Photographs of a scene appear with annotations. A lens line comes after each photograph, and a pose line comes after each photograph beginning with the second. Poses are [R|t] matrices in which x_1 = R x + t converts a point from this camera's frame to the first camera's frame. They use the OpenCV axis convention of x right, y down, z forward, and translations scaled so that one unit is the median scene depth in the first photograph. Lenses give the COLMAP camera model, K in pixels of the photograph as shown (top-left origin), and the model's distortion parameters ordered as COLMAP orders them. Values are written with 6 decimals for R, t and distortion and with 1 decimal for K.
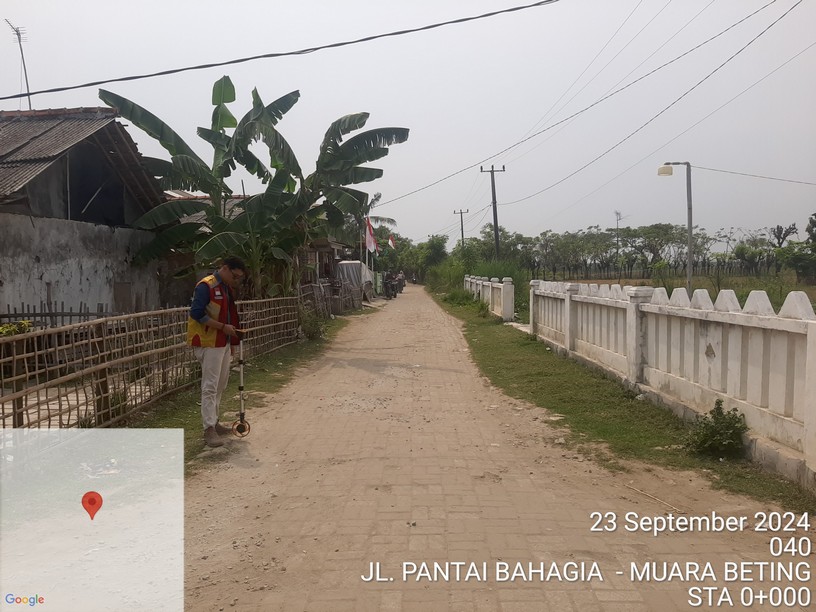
lens RADIAL K [[623.9, 0, 407.2], [0, 623.9, 305.9], [0, 0, 1]] dist [0.081319, -0.145435]
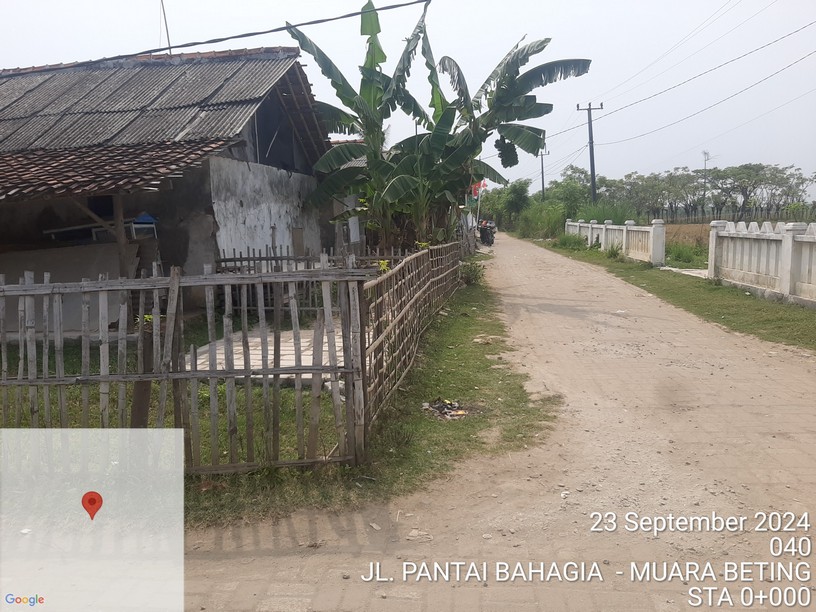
lens RADIAL K [[625.9, 0, 407.3], [0, 625.9, 305.7], [0, 0, 1]] dist [0.072000, -0.132212]
pose [[0.995882, 0.002180, -0.090633, -0.172693], [0.005290, 0.996610, 0.082100, 0.005151], [0.090504, -0.082242, 0.992494, 0.010325]]
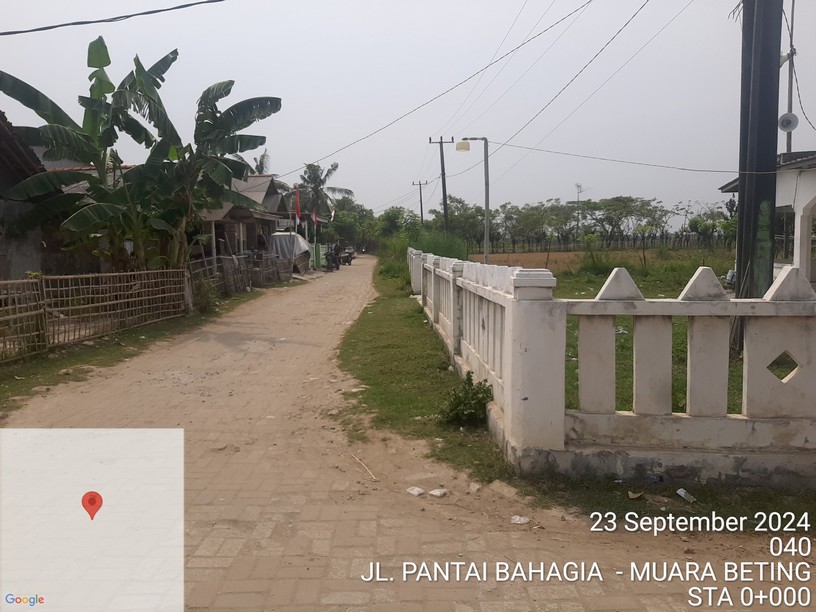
lens RADIAL K [[623.9, 0, 407.2], [0, 623.9, 305.9], [0, 0, 1]] dist [0.081319, -0.145435]
pose [[0.999179, -0.001668, 0.040488, 0.138482], [-0.000149, 0.998995, 0.044816, -0.001631], [-0.040522, -0.044785, 0.998174, -0.005894]]
